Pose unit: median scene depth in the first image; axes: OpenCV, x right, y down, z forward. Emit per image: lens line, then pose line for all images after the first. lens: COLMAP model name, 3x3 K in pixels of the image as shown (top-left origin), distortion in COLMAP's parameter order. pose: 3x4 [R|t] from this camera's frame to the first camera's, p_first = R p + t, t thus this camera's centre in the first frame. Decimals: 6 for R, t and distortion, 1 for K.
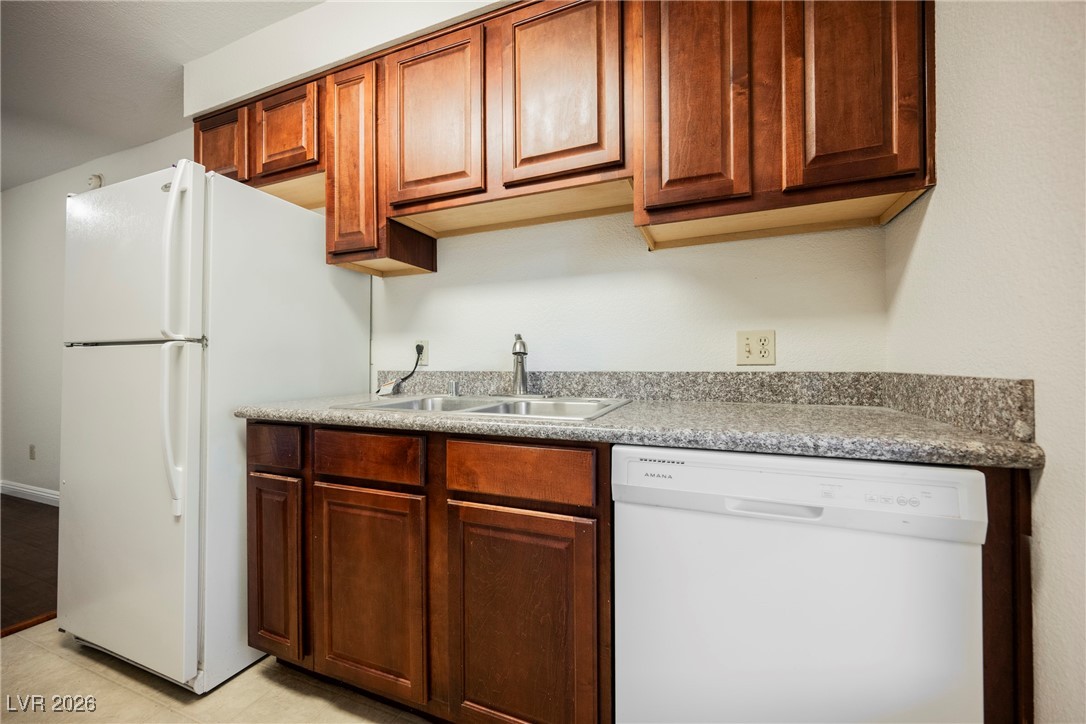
lens RADIAL K [[437.1, 0, 543.0], [0, 437.1, 362.0], [0, 0, 1]] dist [0.001156, -0.000313]
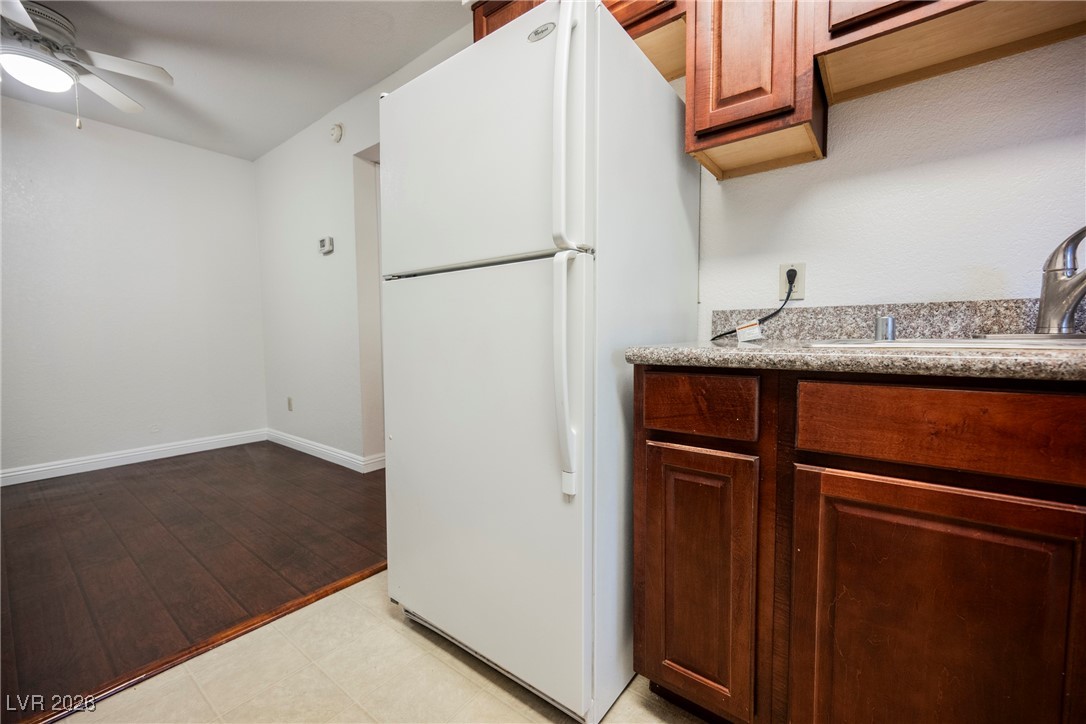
lens RADIAL K [[437.1, 0, 543.0], [0, 437.1, 362.0], [0, 0, 1]] dist [0.001156, -0.000313]
pose [[0.966445, 0.010818, -0.256644, -0.686189], [0.006395, 0.997790, 0.066140, 0.082442], [0.256793, -0.065562, 0.964240, 0.305492]]
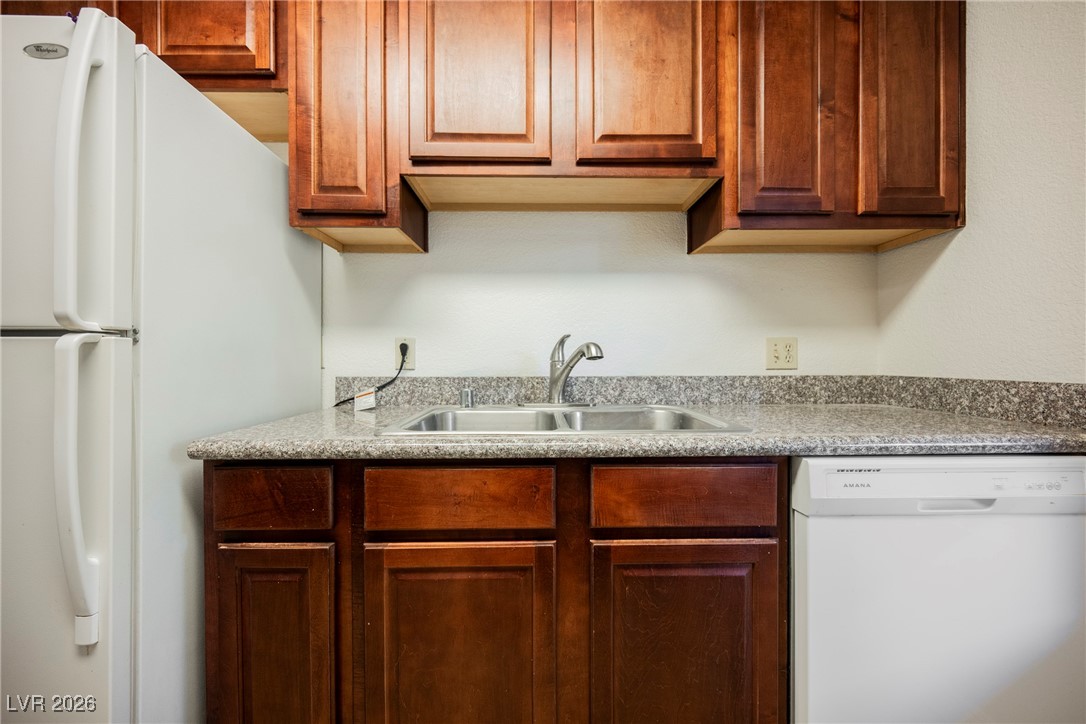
lens RADIAL K [[437.1, 0, 543.0], [0, 437.1, 362.0], [0, 0, 1]] dist [0.001156, -0.000313]
pose [[0.915367, 0.001589, 0.402618, -0.523361], [-0.003463, 0.999986, 0.003925, -0.014213], [-0.402607, -0.004987, 0.915360, 0.253807]]
